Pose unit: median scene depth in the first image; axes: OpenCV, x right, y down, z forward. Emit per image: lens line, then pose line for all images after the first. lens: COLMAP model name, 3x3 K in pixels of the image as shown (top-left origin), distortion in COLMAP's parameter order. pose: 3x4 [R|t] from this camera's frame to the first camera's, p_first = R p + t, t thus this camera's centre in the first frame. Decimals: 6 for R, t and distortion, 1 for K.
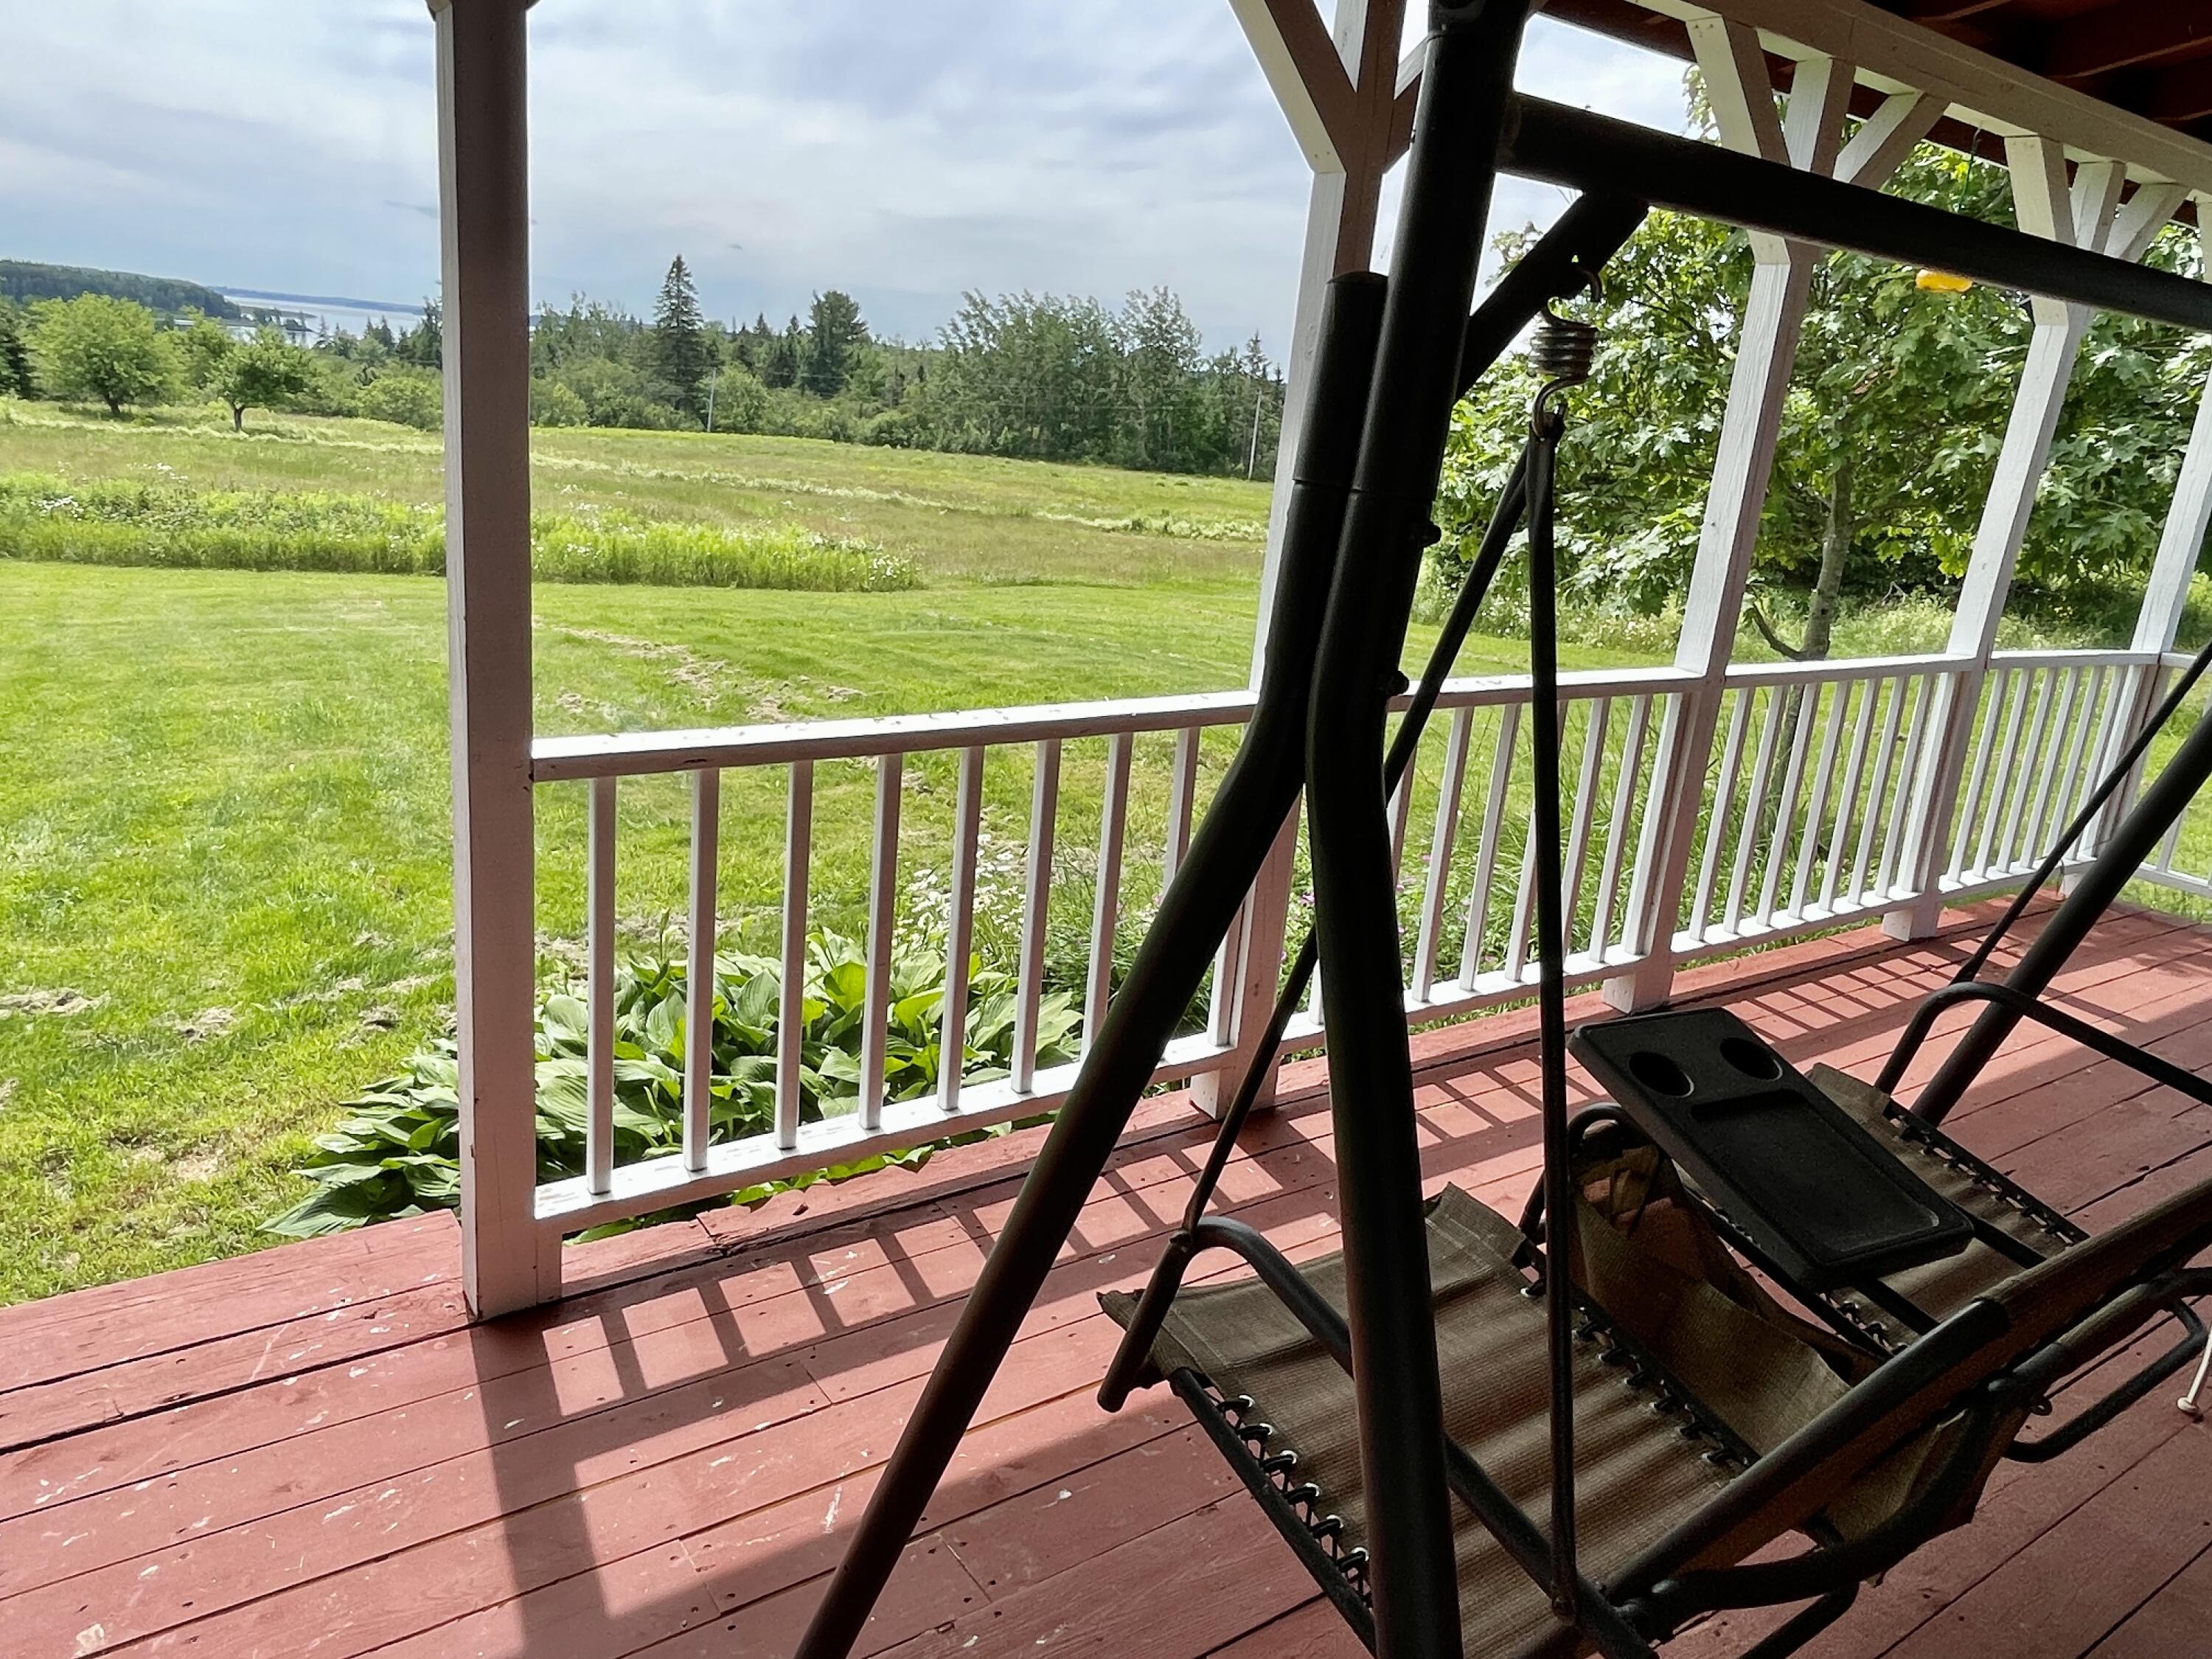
lens RADIAL K [[1539.9, 0, 1106.0], [0, 1539.9, 829.5], [0, 0, 1]] dist [-0.003903, 0.000454]
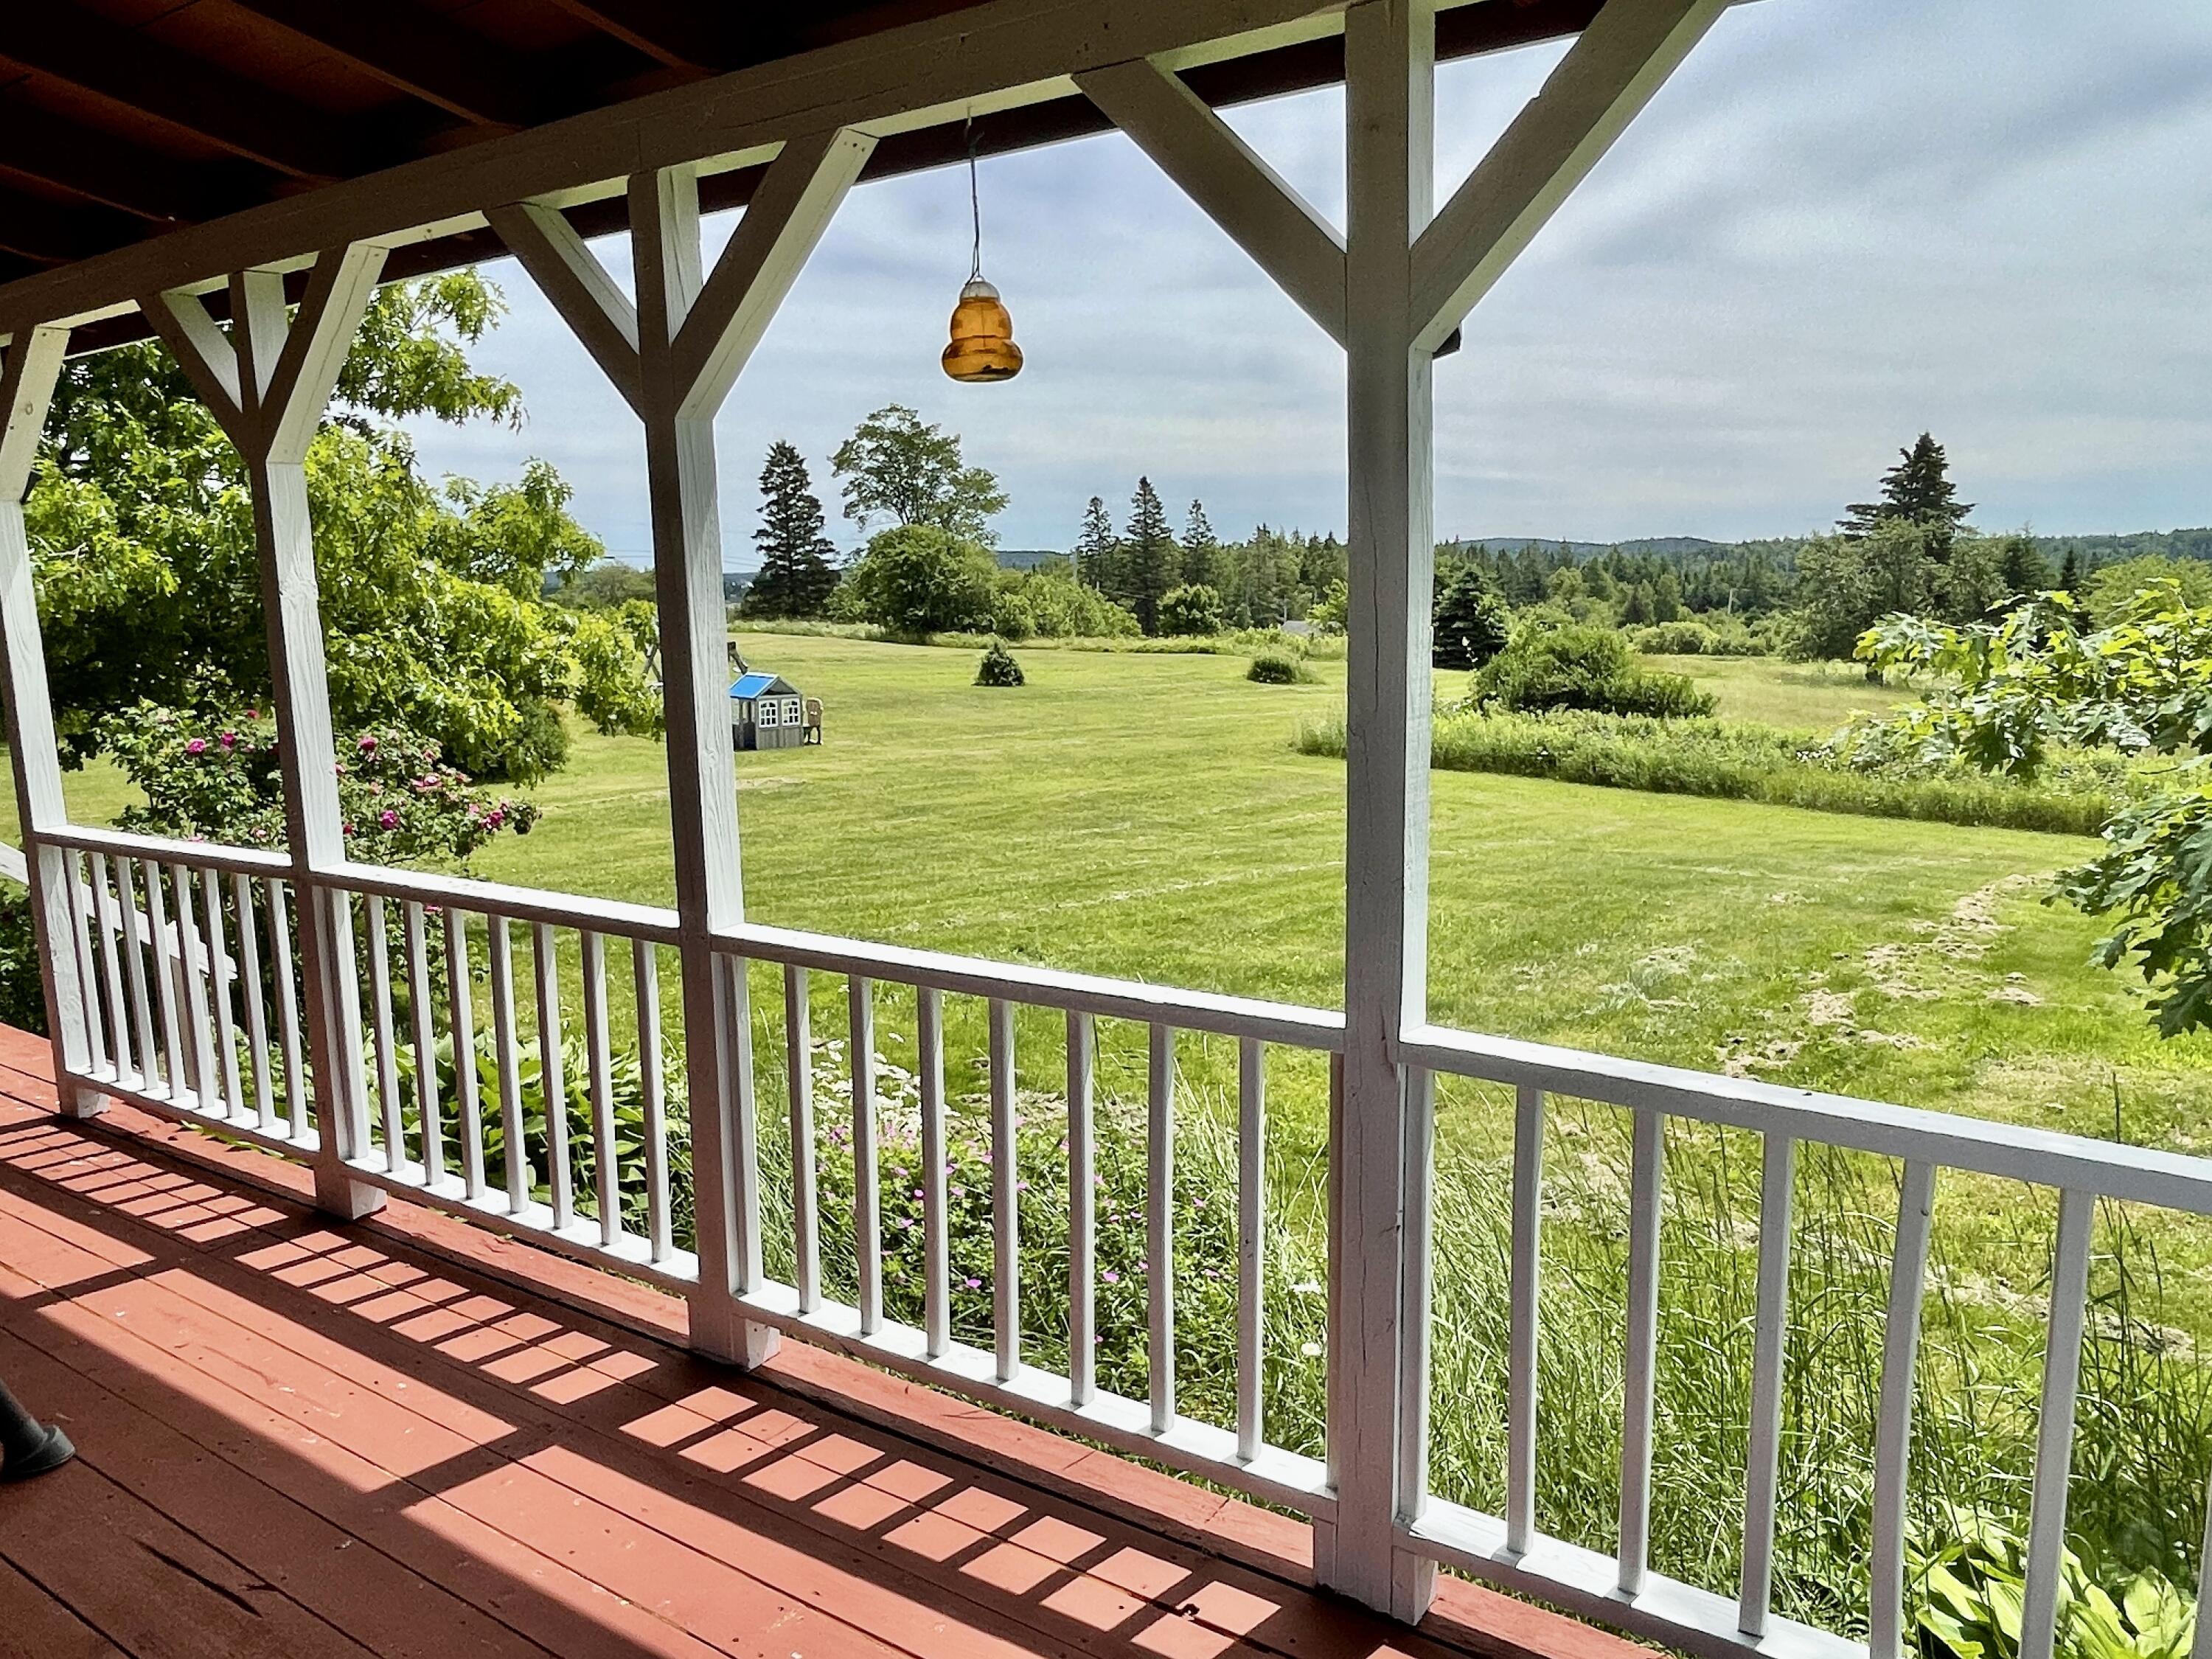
lens RADIAL K [[1536.0, 0, 1106.0], [0, 1536.0, 829.5], [0, 0, 1]] dist [0.059708, -0.107179]
pose [[0.349285, 0.049249, -0.935721, 0.152759], [-0.199688, 0.979590, -0.022982, -0.025411], [0.915491, 0.194880, 0.351990, 0.116229]]
